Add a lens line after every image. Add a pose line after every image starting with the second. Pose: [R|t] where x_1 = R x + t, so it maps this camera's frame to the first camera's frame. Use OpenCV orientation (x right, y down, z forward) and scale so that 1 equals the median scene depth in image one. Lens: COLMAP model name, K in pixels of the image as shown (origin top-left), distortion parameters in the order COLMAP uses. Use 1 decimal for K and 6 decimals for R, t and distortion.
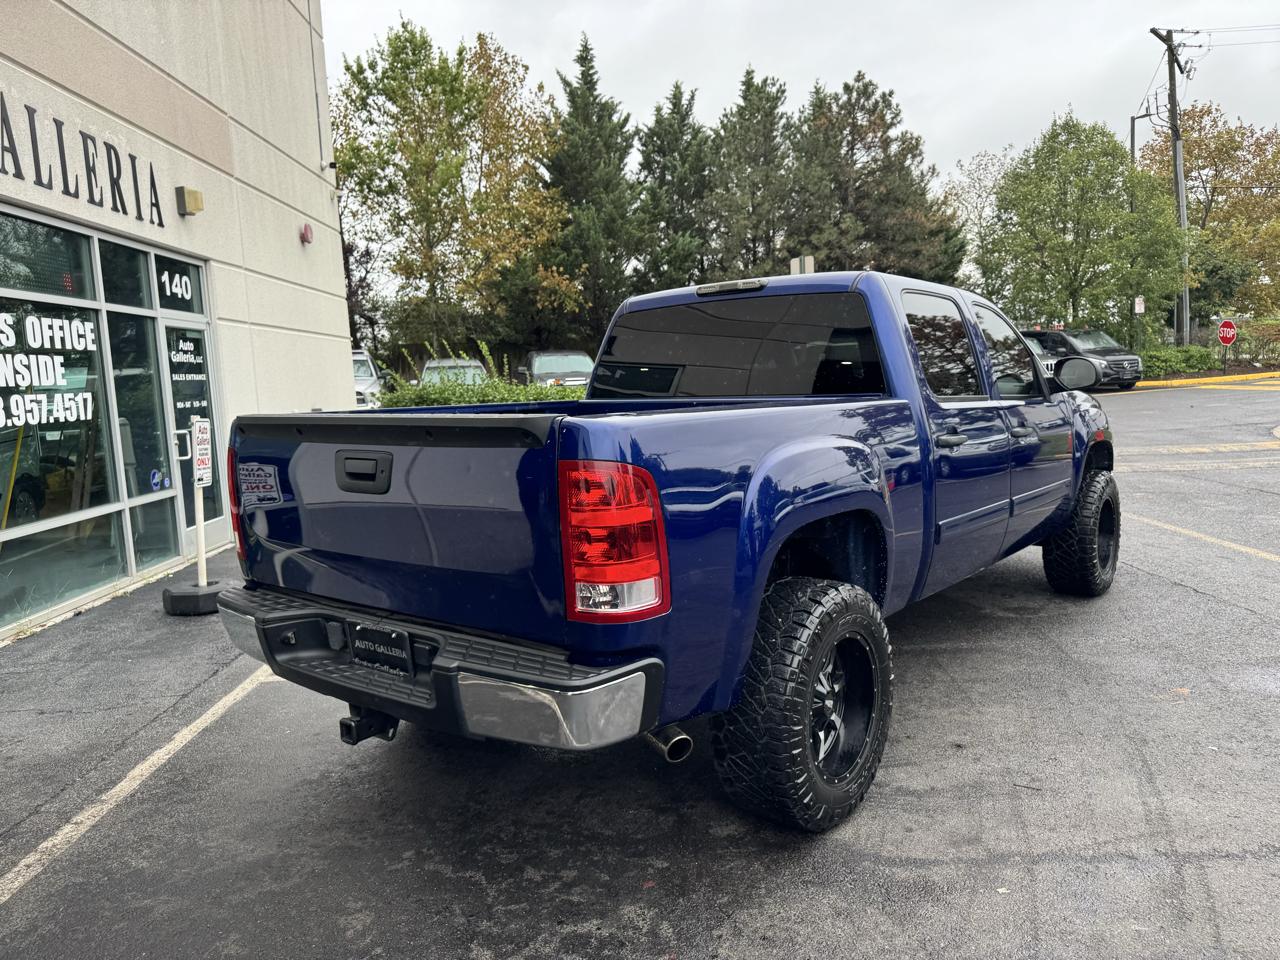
lens RADIAL K [[904.2, 0, 648.8], [0, 904.2, 482.7], [0, 0, 1]] dist [0.023304, -0.023909]
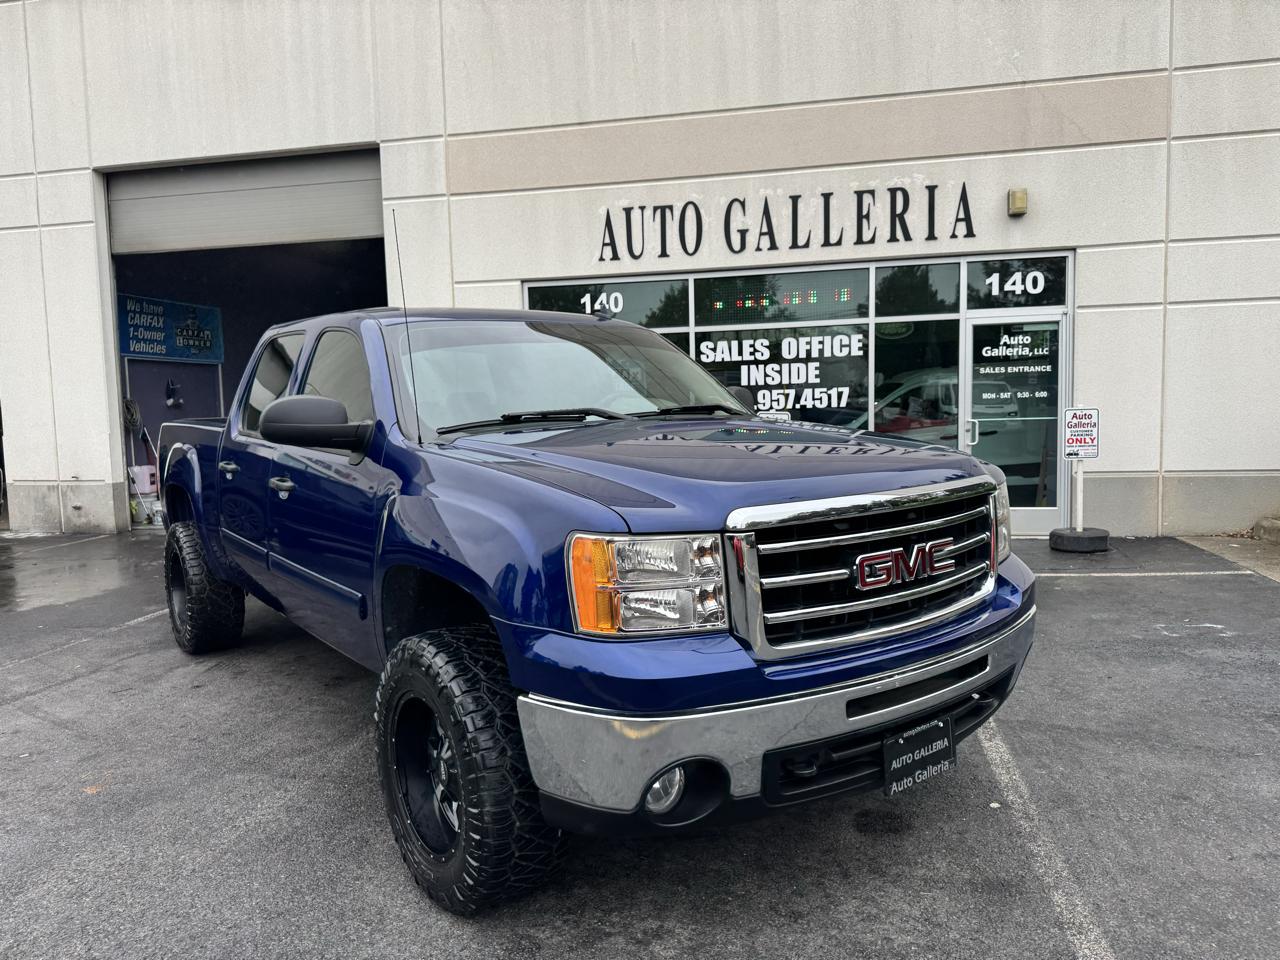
lens RADIAL K [[898.4, 0, 649.3], [0, 898.4, 487.6], [0, 0, 1]] dist [0.040574, -0.047520]
pose [[-0.233230, 0.137058, -0.962714, 0.717308], [-0.074956, 0.984538, 0.158324, -0.132258], [0.969528, 0.109087, -0.219351, 0.952082]]
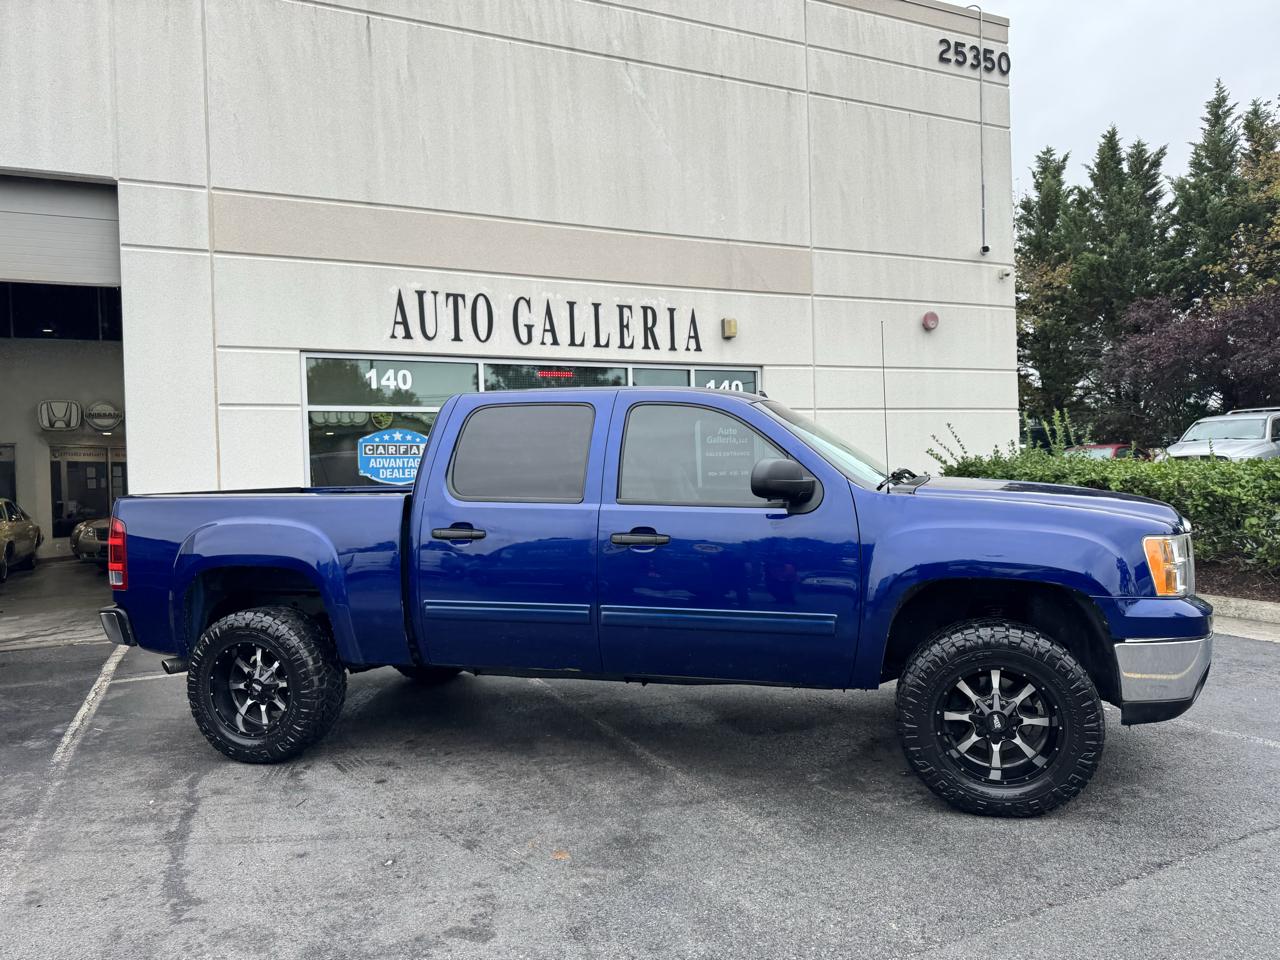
lens RADIAL K [[898.4, 0, 639.3], [0, 898.4, 489.7], [0, 0, 1]] dist [0.040574, -0.047520]
pose [[0.388815, 0.045657, -0.920184, 0.788422], [-0.094283, 0.995500, 0.009556, -0.072453], [0.916479, 0.083042, 0.391370, 0.401552]]
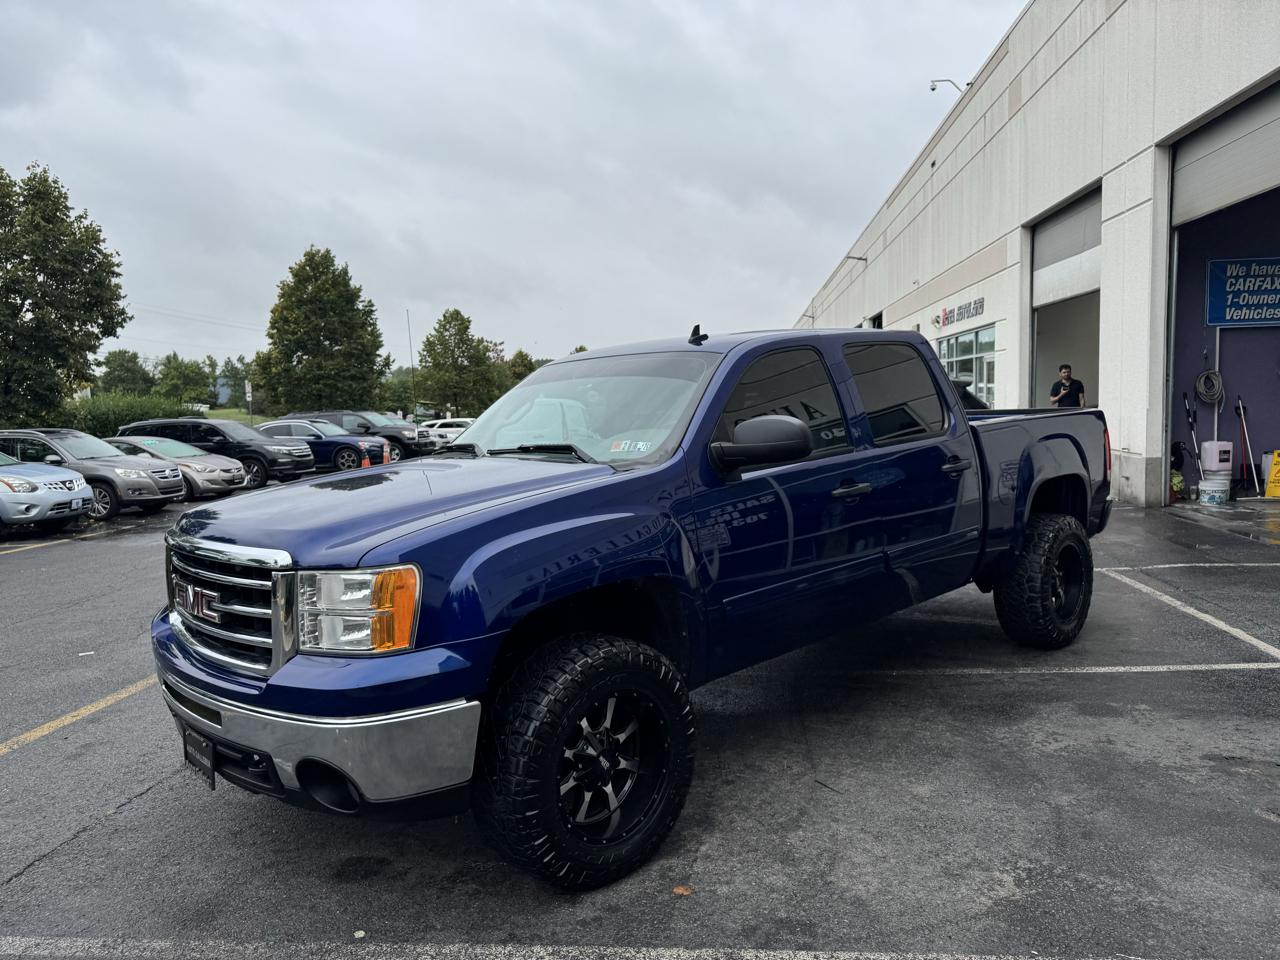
lens RADIAL K [[898.4, 0, 654.9], [0, 898.4, 486.6], [0, 0, 1]] dist [0.040574, -0.047520]
pose [[-0.988569, 0.065488, 0.135804, 0.098017], [0.092480, 0.974774, 0.203133, -0.173515], [-0.119076, 0.213370, -0.969688, 1.345109]]
